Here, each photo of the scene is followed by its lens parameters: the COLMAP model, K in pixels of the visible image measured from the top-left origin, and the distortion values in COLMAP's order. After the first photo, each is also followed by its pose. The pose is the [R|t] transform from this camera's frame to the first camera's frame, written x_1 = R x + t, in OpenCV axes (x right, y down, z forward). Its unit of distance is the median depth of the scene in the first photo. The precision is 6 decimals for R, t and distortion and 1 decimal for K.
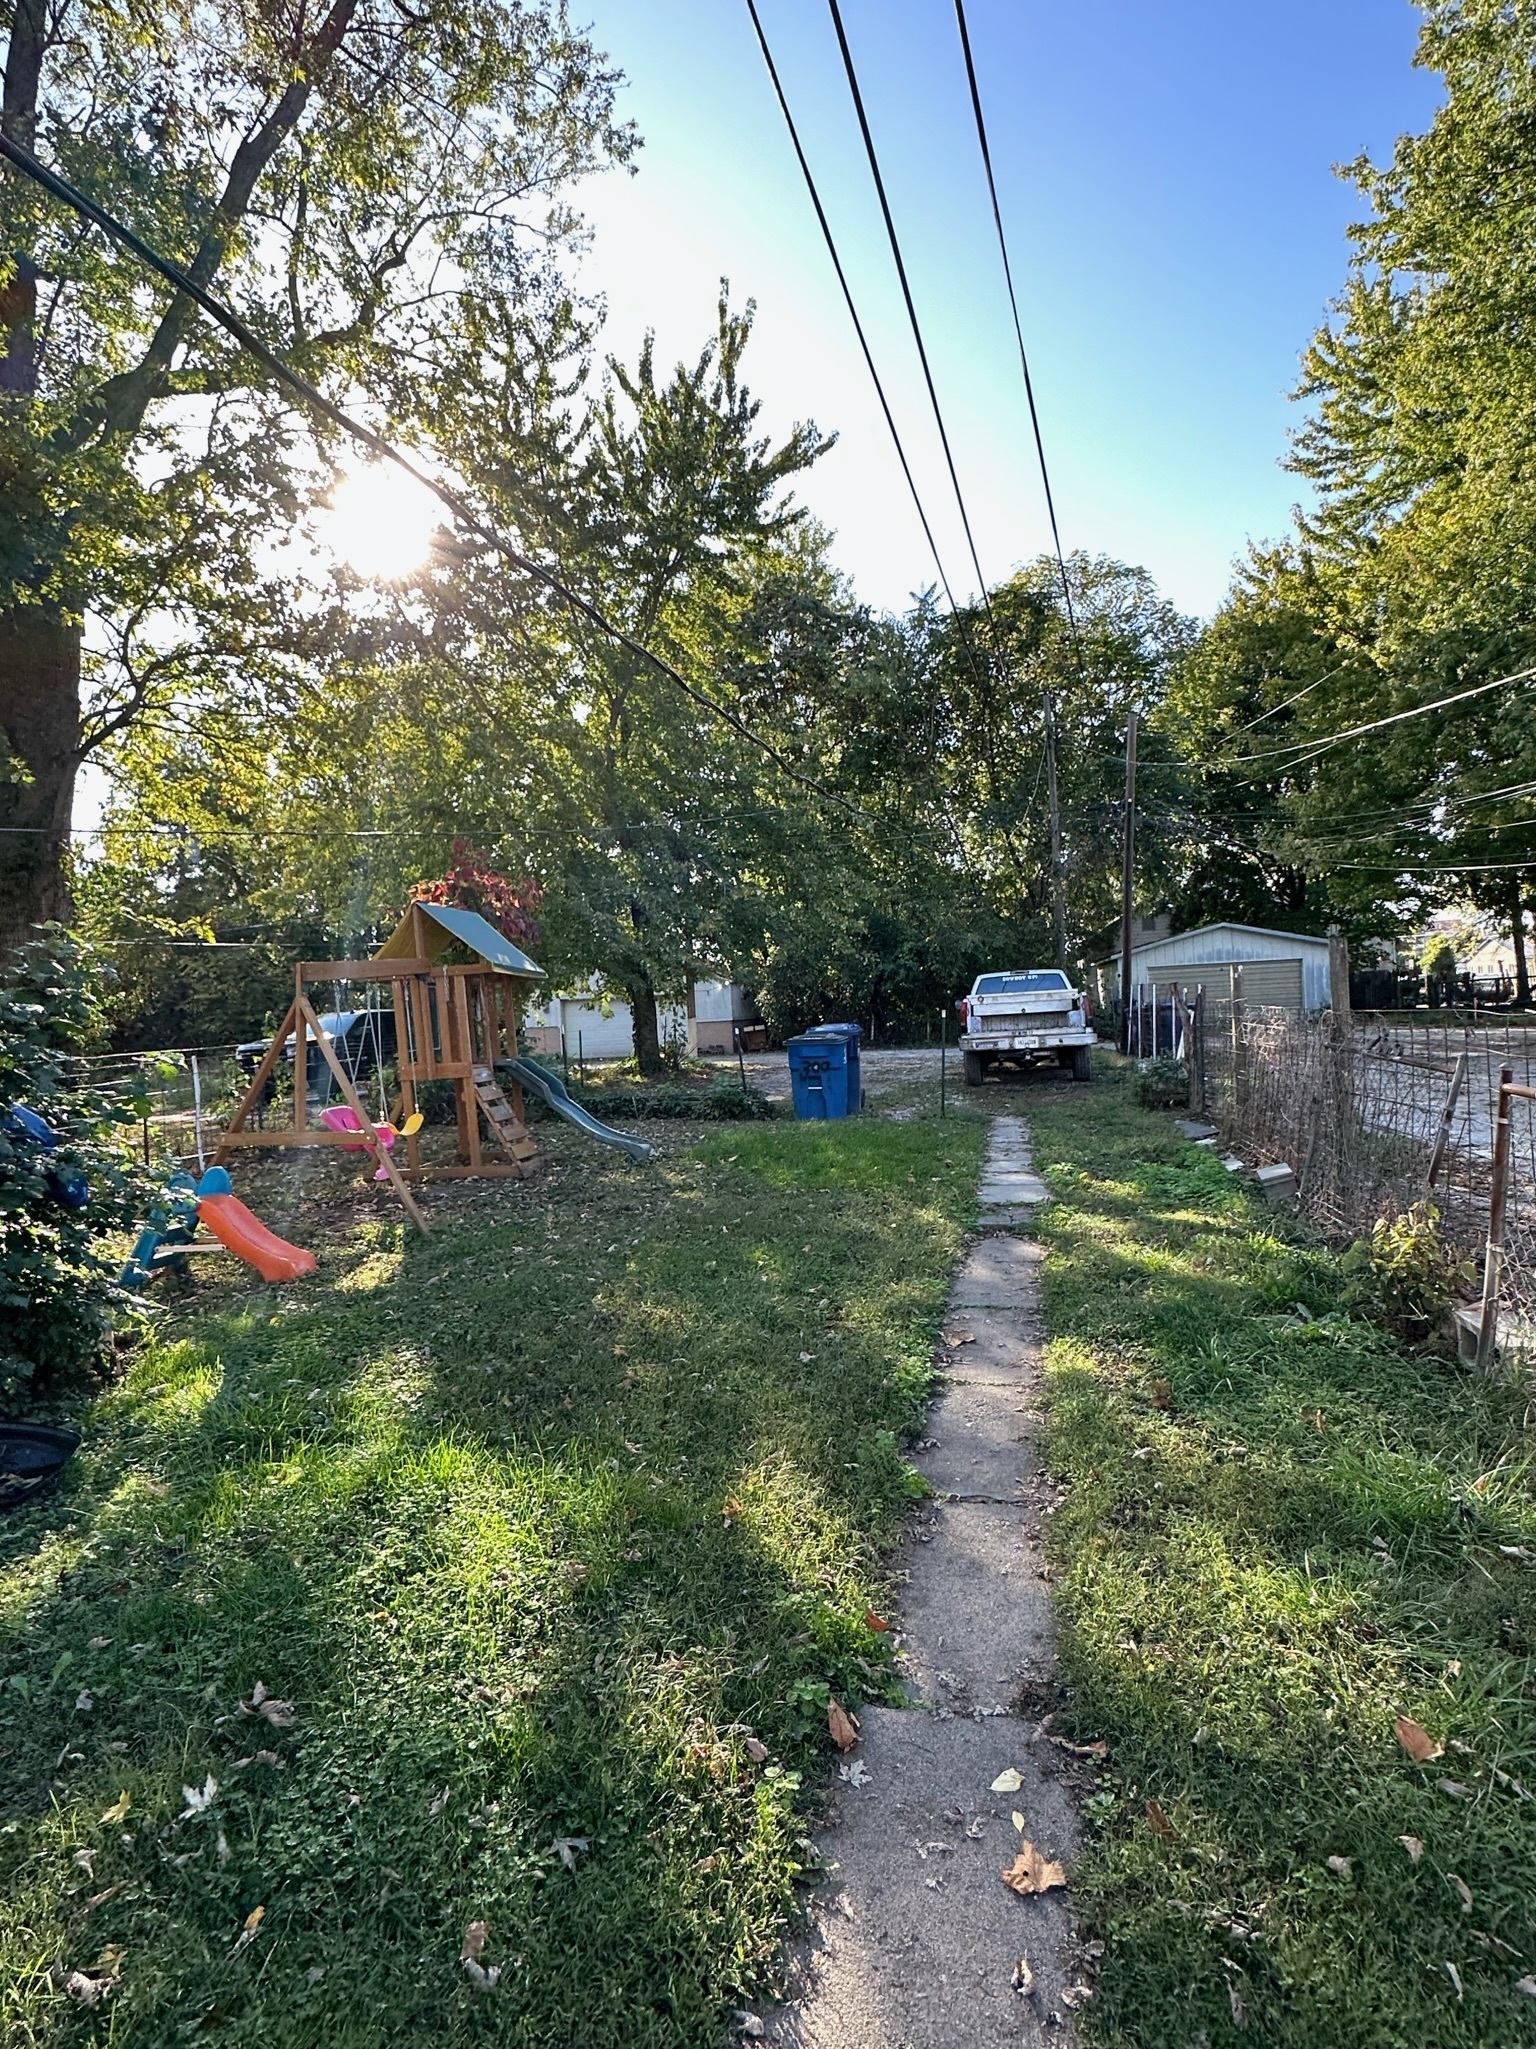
lens RADIAL K [[1015.2, 0, 768.0], [0, 1015.2, 1024.5], [0, 0, 1]] dist [-0.003259, 0.000577]
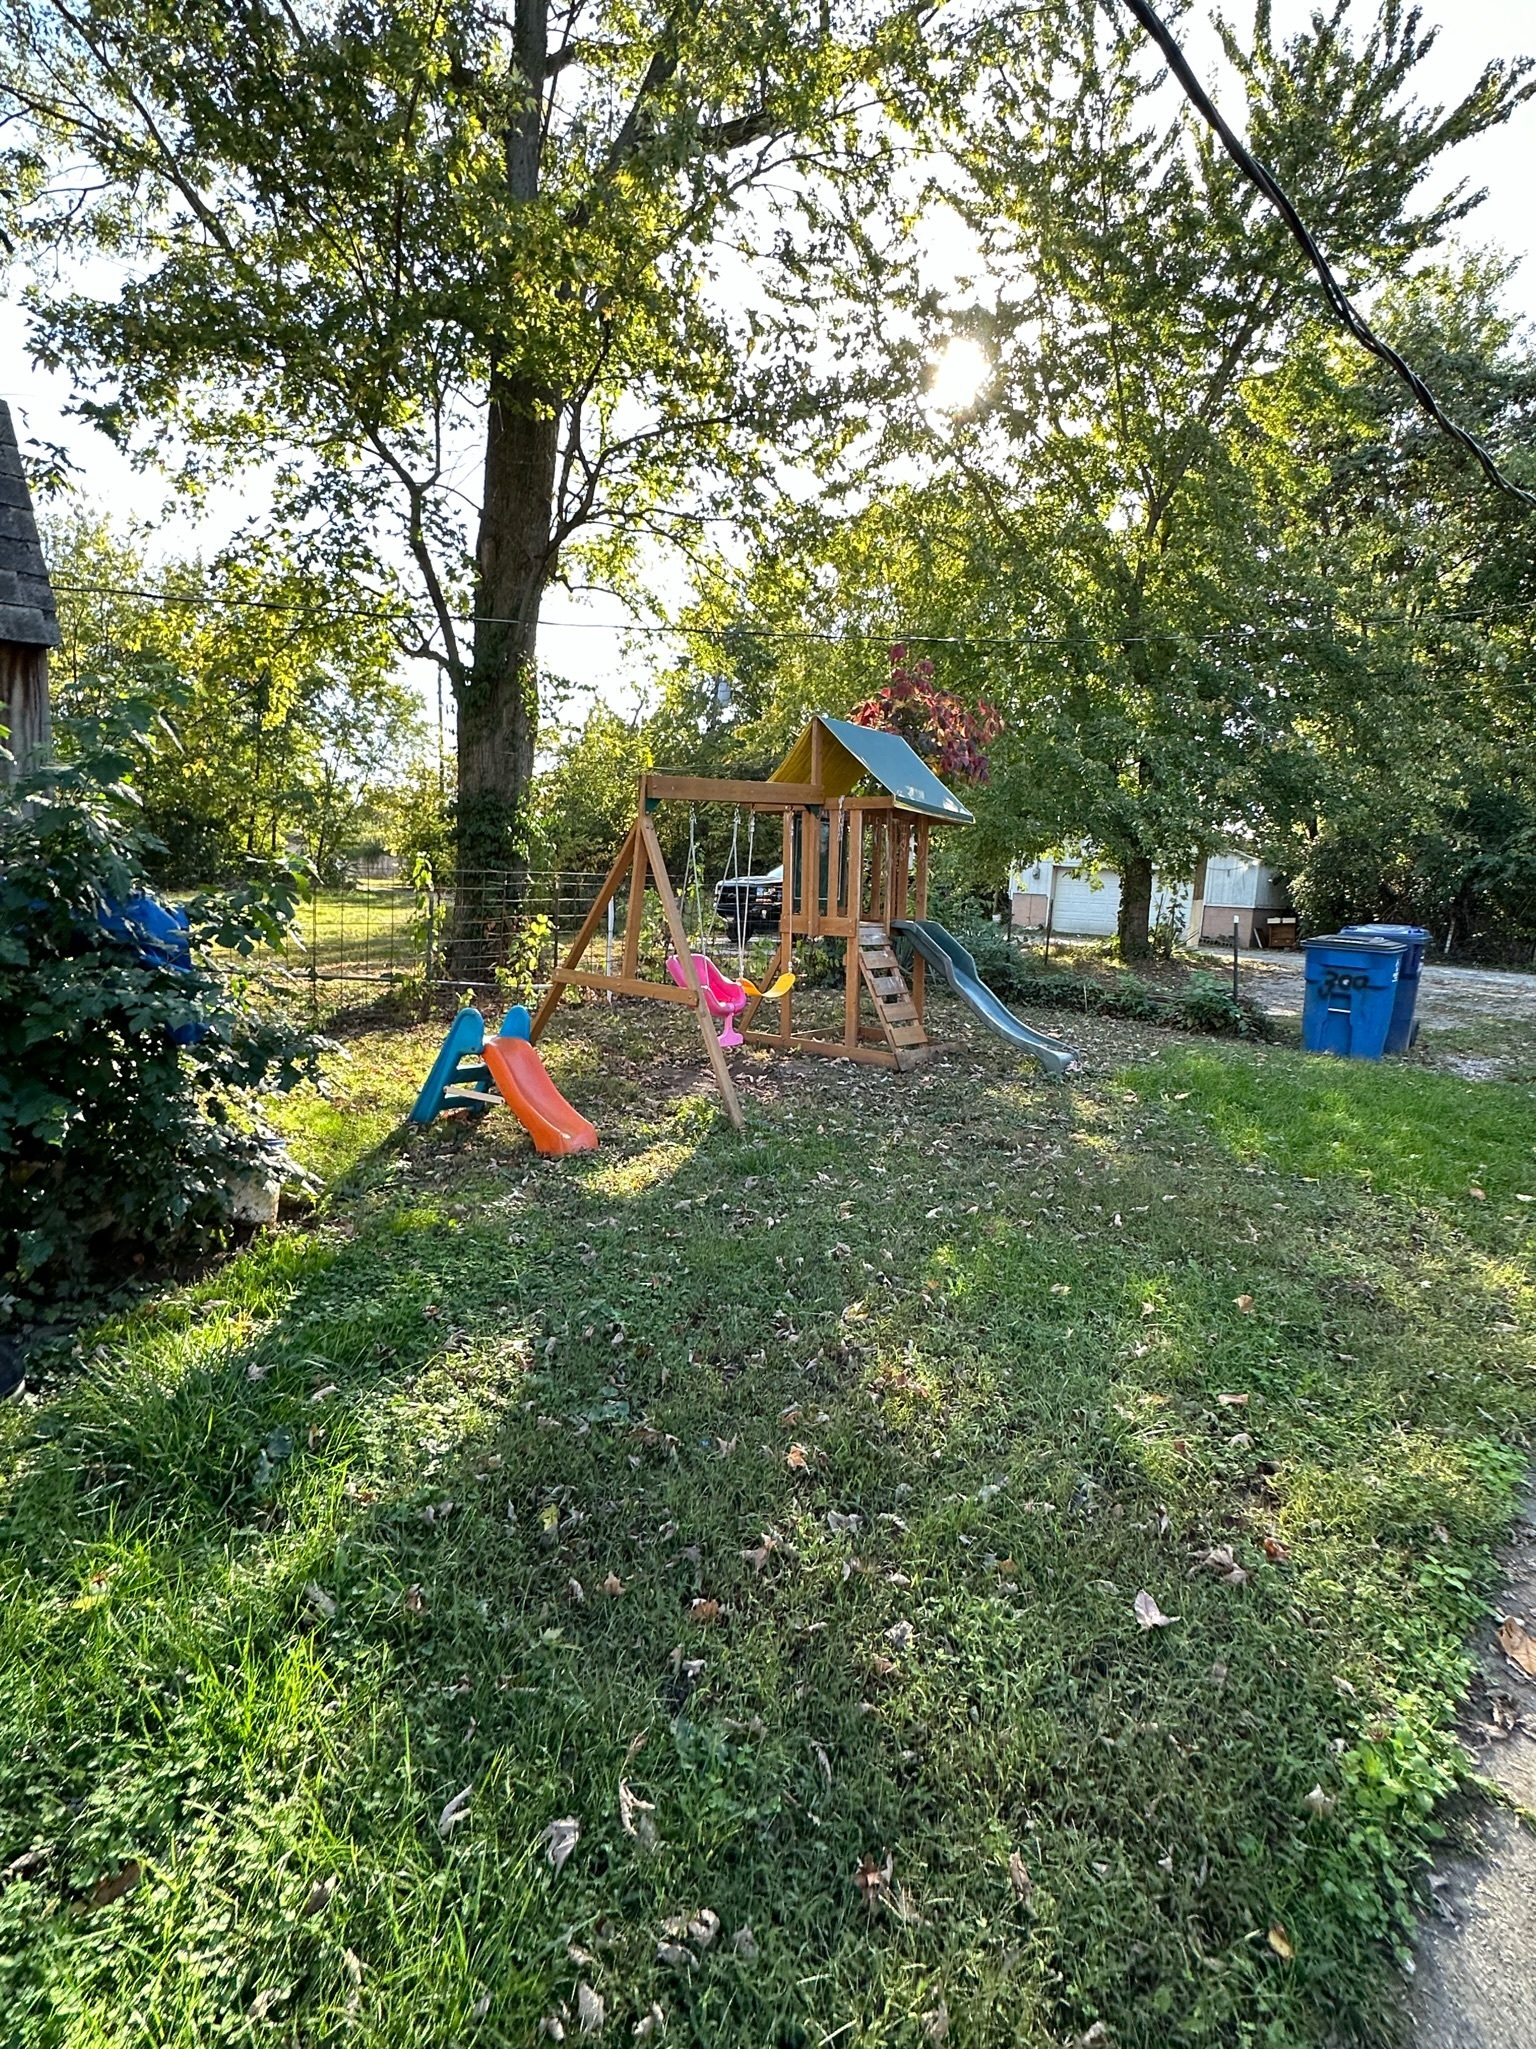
lens RADIAL K [[1015.2, 0, 768.0], [0, 1015.2, 1024.5], [0, 0, 1]] dist [-0.003259, 0.000577]
pose [[0.877874, 0.156657, -0.452543, 0.010550], [-0.096391, 0.983443, 0.153453, 0.000880], [0.469090, -0.091091, 0.878440, 0.104716]]
